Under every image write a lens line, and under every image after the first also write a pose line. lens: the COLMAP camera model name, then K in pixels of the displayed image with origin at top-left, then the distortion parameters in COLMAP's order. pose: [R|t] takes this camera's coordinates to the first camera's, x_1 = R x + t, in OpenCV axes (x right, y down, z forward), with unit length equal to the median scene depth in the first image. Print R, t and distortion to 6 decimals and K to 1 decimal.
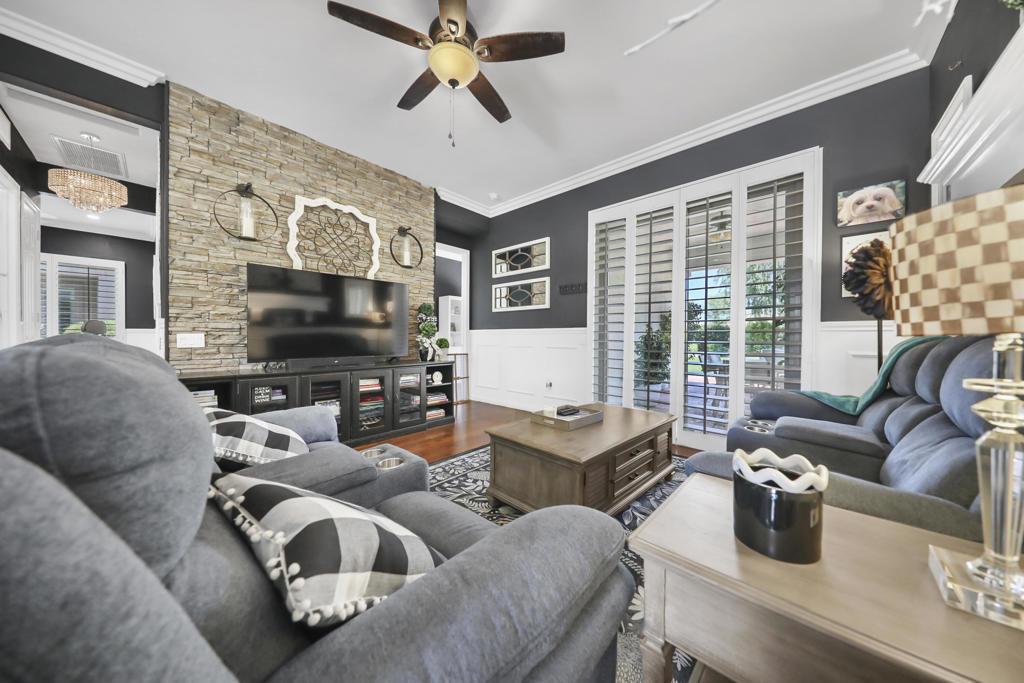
lens RADIAL K [[321.4, 0, 508.7], [0, 321.4, 340.3], [0, 0, 1]] dist [-0.002183, -0.000061]
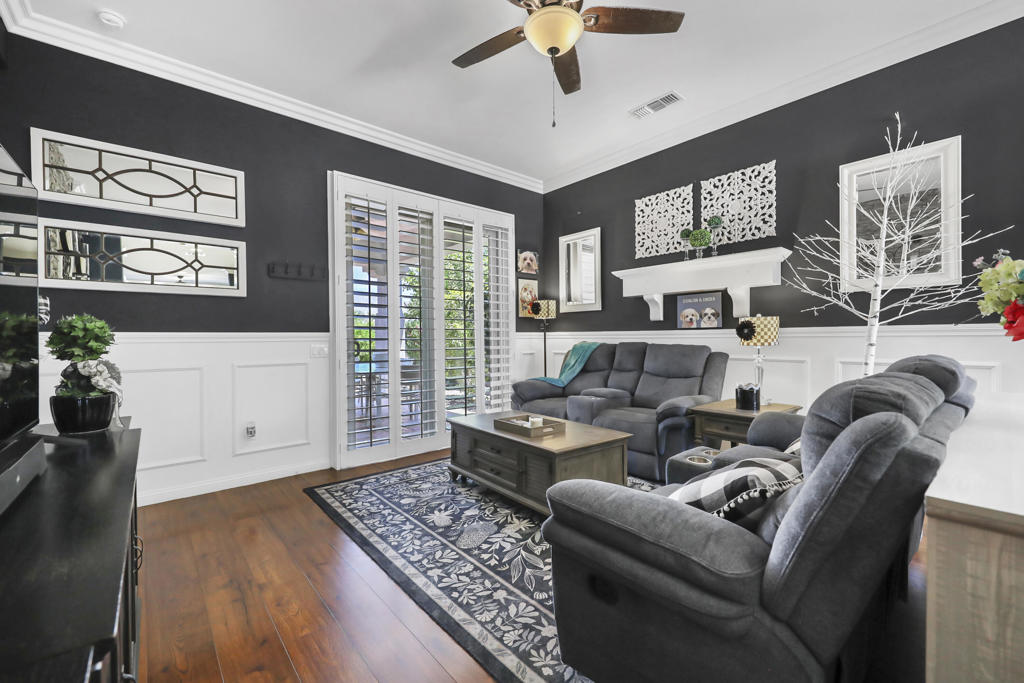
lens RADIAL K [[429.3, 0, 519.3], [0, 429.3, 339.9], [0, 0, 1]] dist [0.003647, -0.000256]
pose [[0.109010, -0.011215, 0.993977, -1.045595], [0.016802, 0.999814, 0.009439, -0.042168], [-0.993899, 0.015672, 0.109178, 0.777274]]
